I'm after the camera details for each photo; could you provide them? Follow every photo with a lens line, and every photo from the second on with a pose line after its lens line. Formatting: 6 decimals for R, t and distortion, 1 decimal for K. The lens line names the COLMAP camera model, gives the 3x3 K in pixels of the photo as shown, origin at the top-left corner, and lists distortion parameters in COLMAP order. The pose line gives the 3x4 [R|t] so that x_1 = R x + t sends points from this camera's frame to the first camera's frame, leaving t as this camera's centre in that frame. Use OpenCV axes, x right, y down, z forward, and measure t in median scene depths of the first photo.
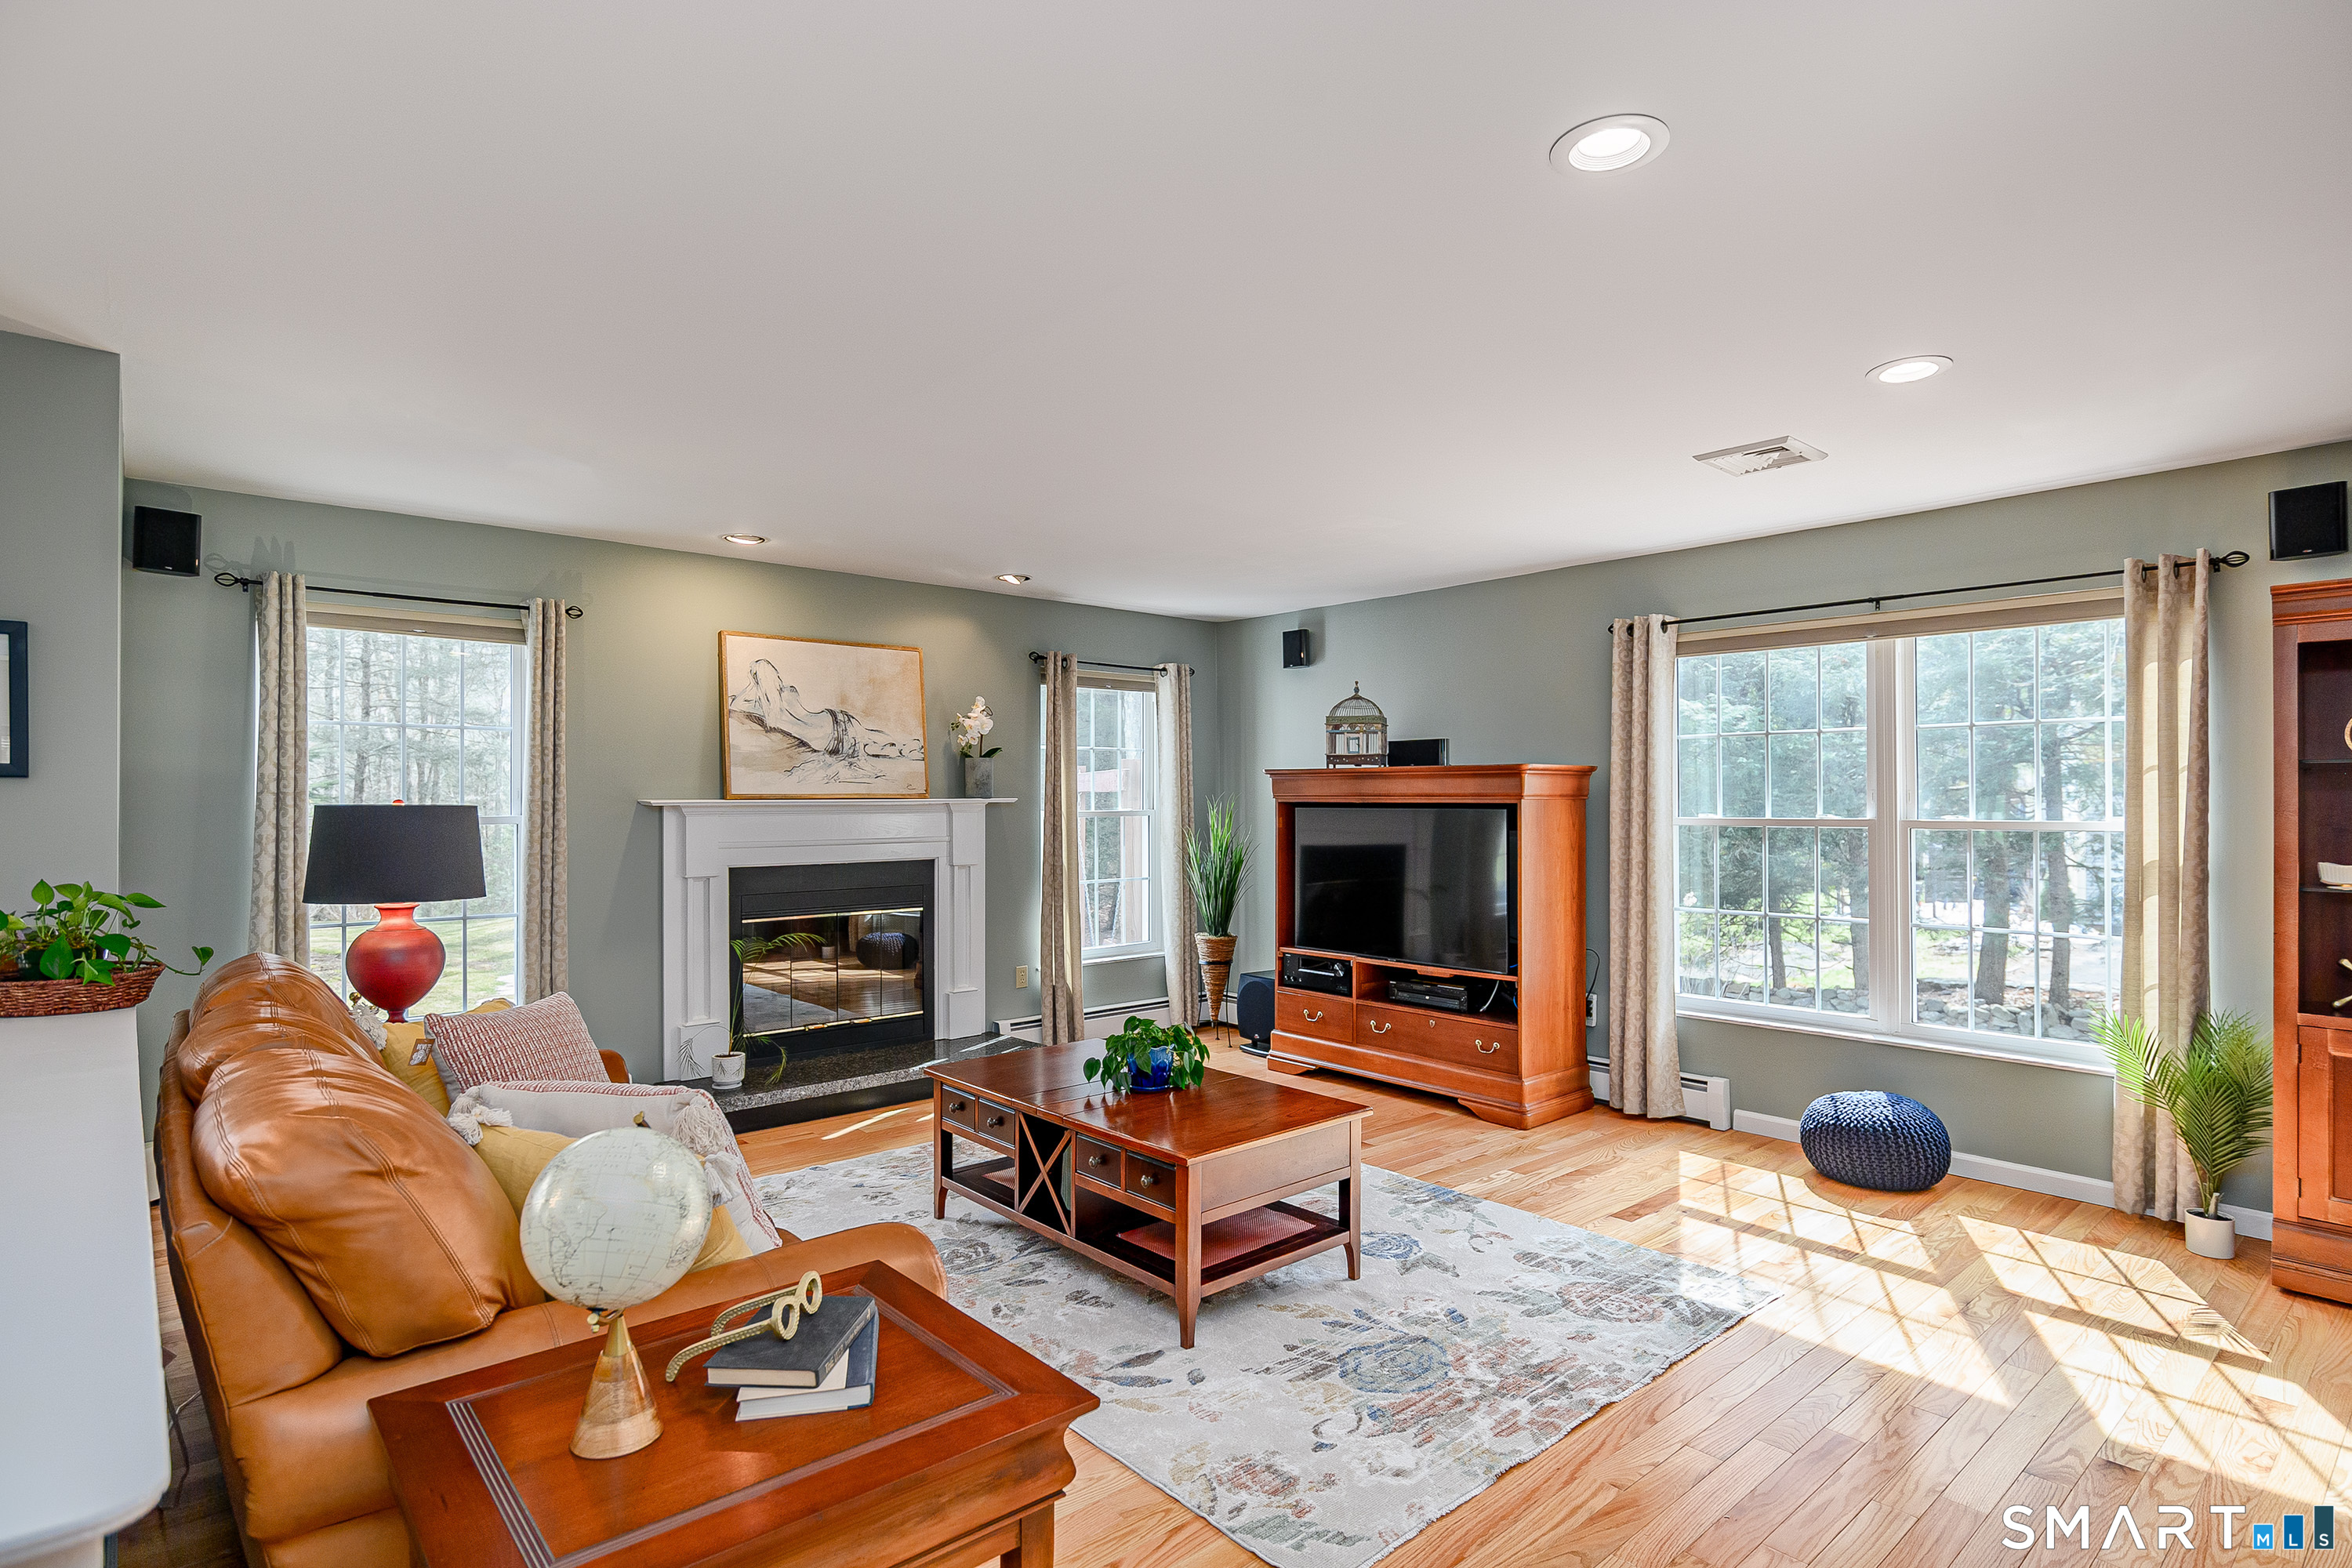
lens RADIAL K [[1197.5, 0, 1175.1], [0, 1197.5, 791.8], [0, 0, 1]] dist [-0.005099, 0.001118]
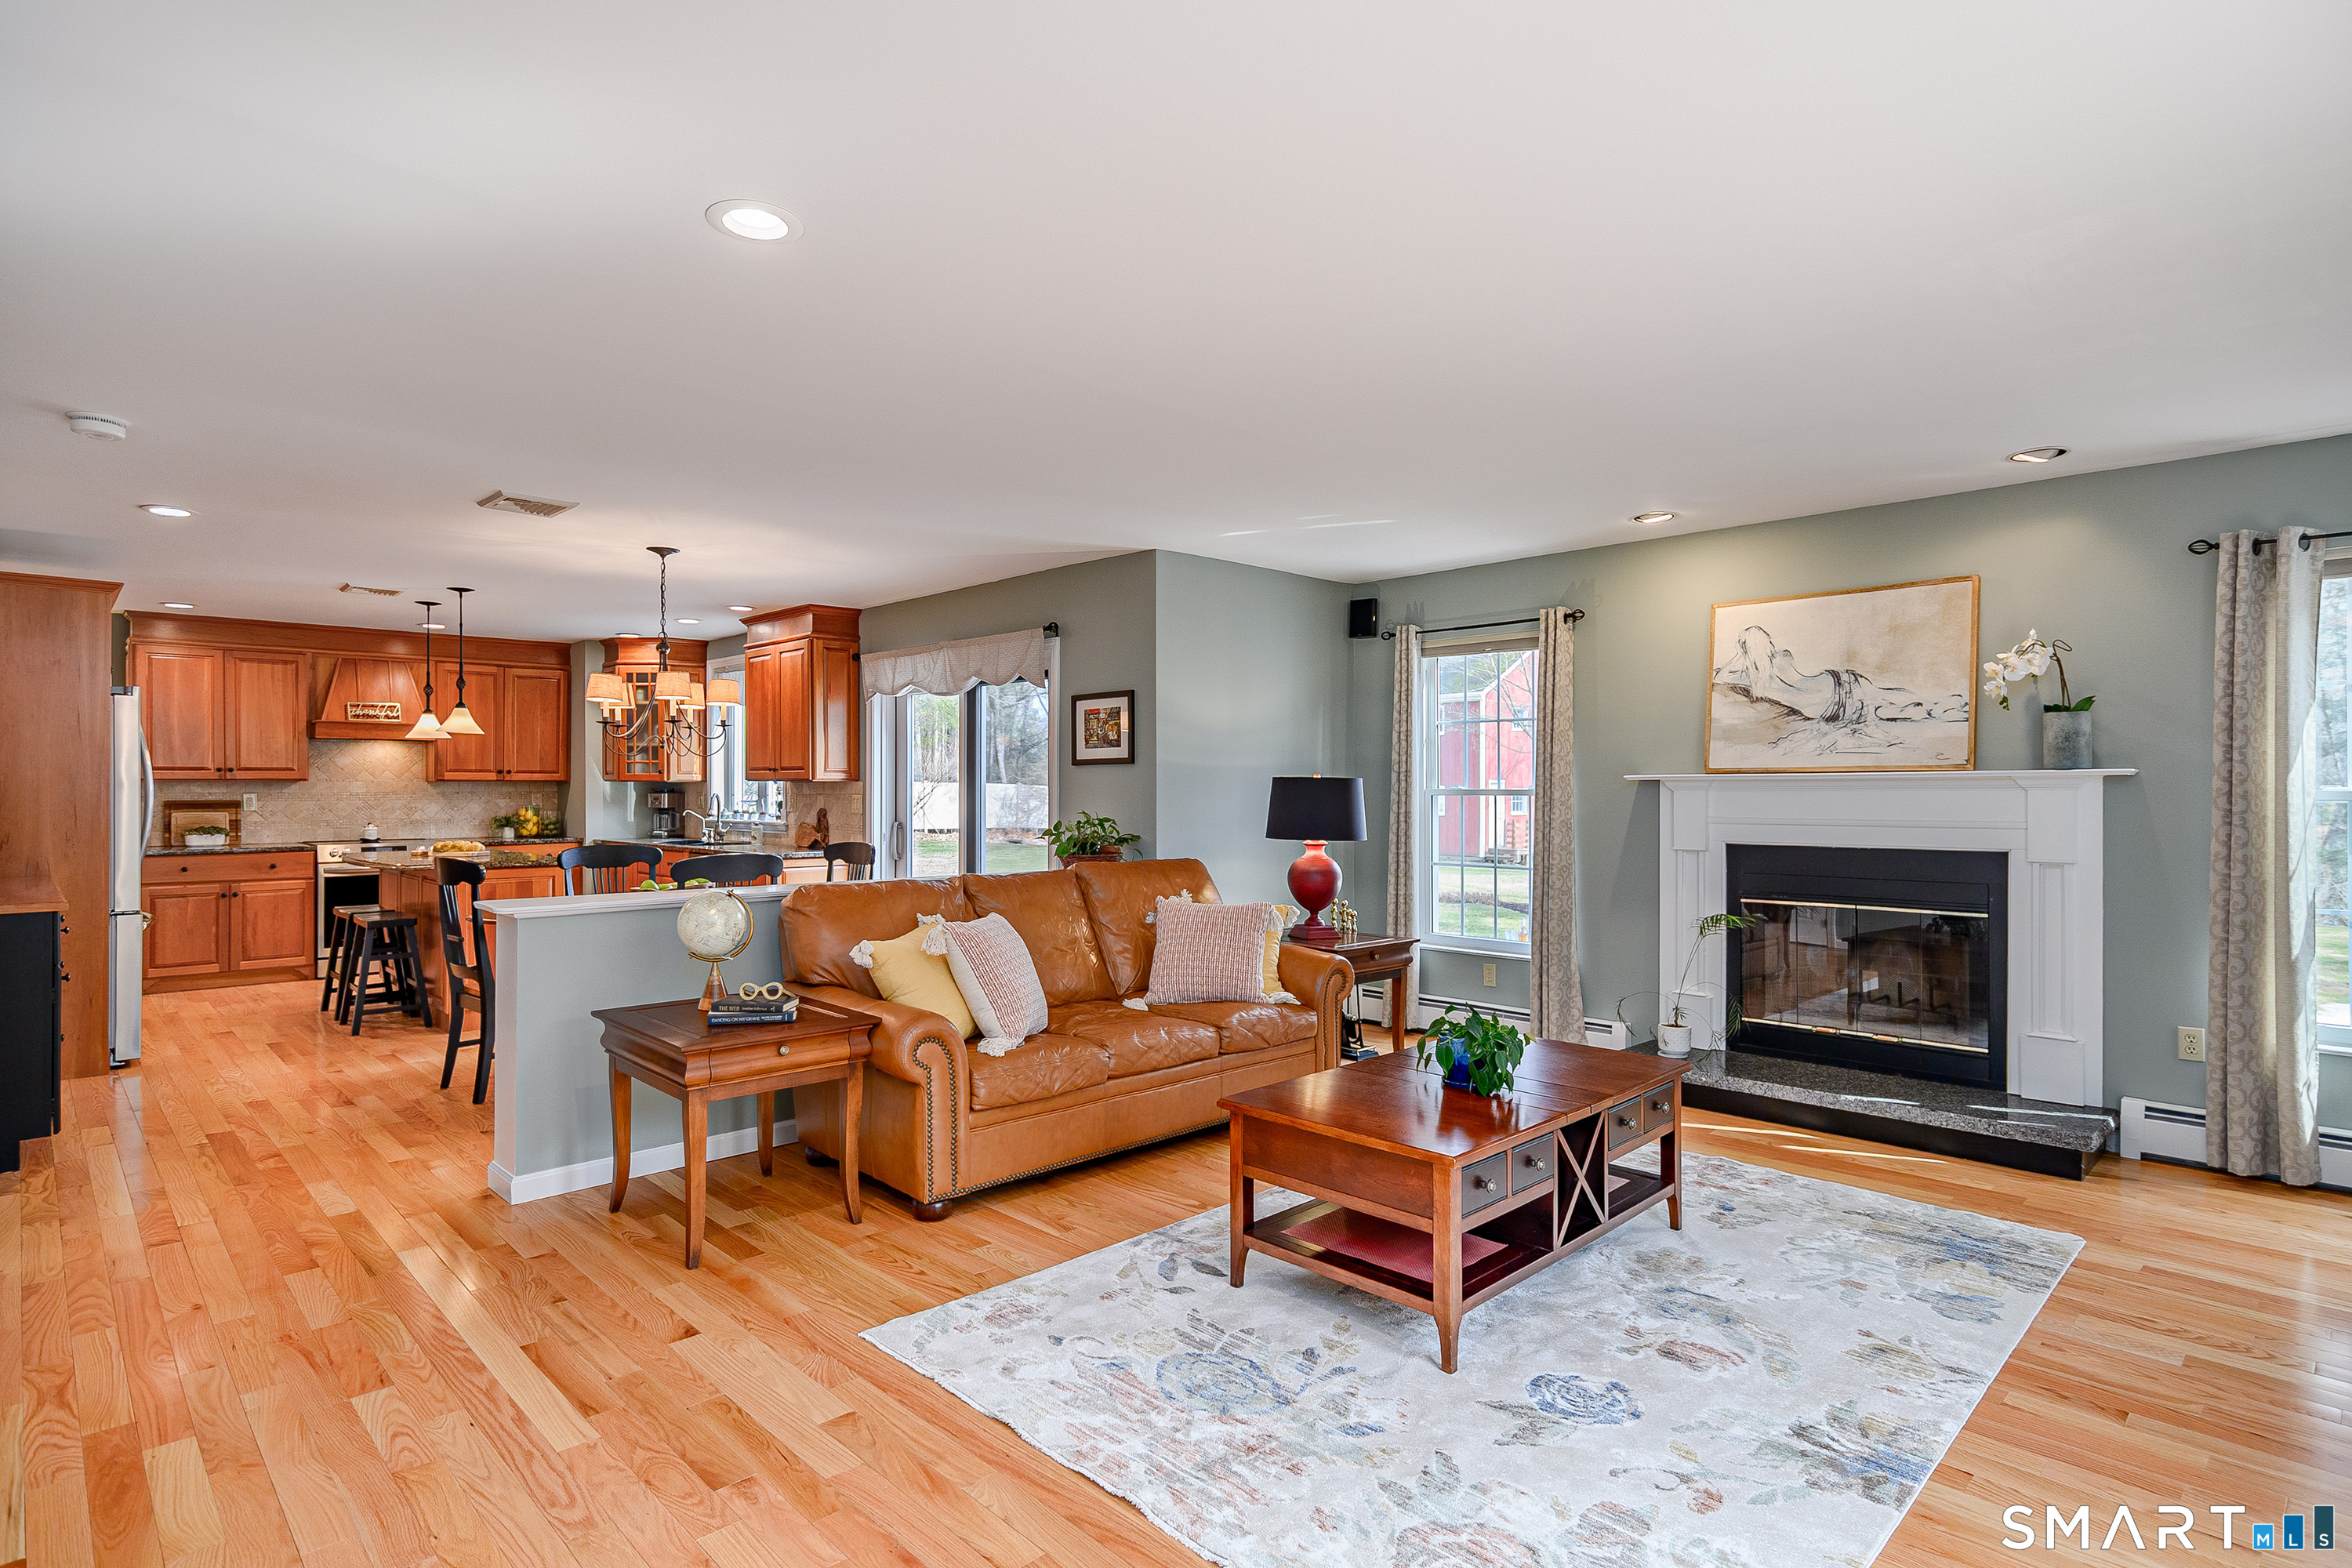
lens RADIAL K [[1197.5, 0, 1174.9], [0, 1197.5, 789.4], [0, 0, 1]] dist [-0.005099, 0.001118]
pose [[0.049960, 0.002038, -0.998749, 0.575088], [0.006139, 0.999978, 0.002347, 0.013697], [0.998732, -0.006248, 0.049946, 0.487813]]
